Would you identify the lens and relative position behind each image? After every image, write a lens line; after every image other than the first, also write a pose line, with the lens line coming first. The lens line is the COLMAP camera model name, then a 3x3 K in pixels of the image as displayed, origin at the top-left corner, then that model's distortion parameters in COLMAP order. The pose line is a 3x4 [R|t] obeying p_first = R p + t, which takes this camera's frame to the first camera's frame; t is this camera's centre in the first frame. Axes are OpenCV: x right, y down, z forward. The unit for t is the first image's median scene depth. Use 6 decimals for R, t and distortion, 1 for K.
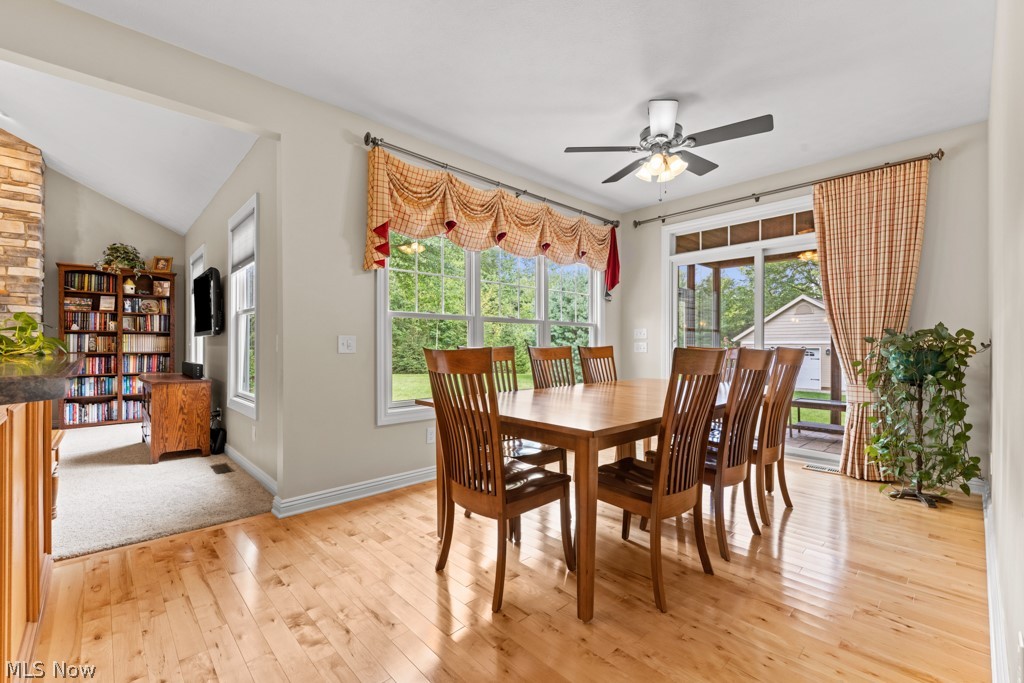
lens RADIAL K [[437.2, 0, 509.7], [0, 437.2, 345.1], [0, 0, 1]] dist [-0.003541, -0.000776]
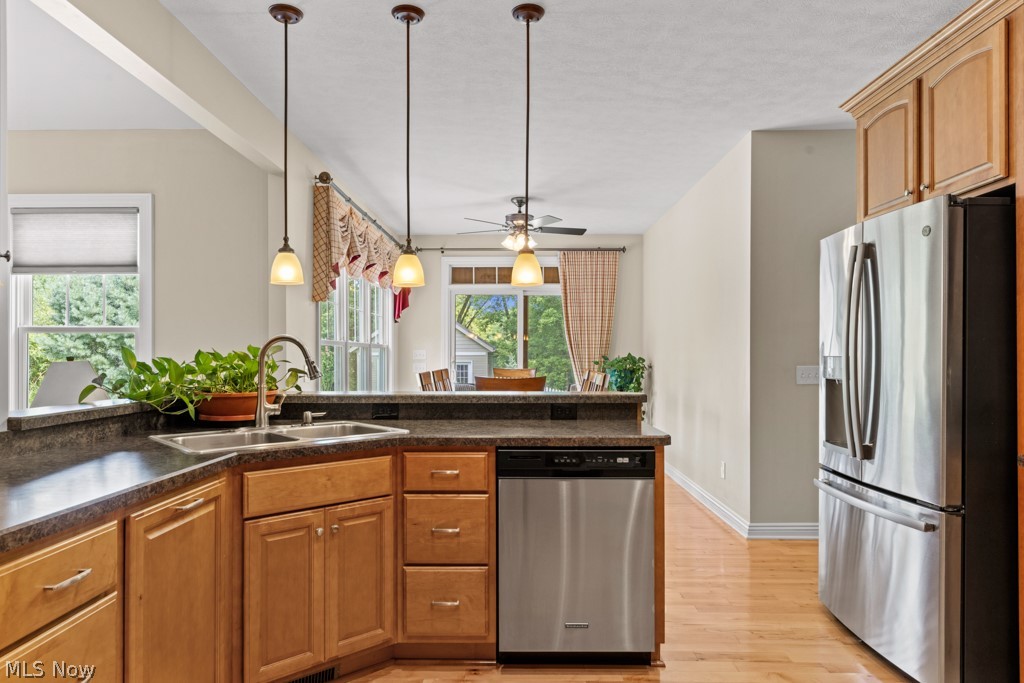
lens RADIAL K [[653.6, 0, 514.0], [0, 653.6, 351.2], [0, 0, 1]] dist [0.002814, 0.000717]
pose [[0.696646, 0.006771, 0.717383, -1.007844], [-0.002401, 0.999972, -0.007106, -0.034366], [-0.717411, 0.003228, 0.696643, -0.393635]]
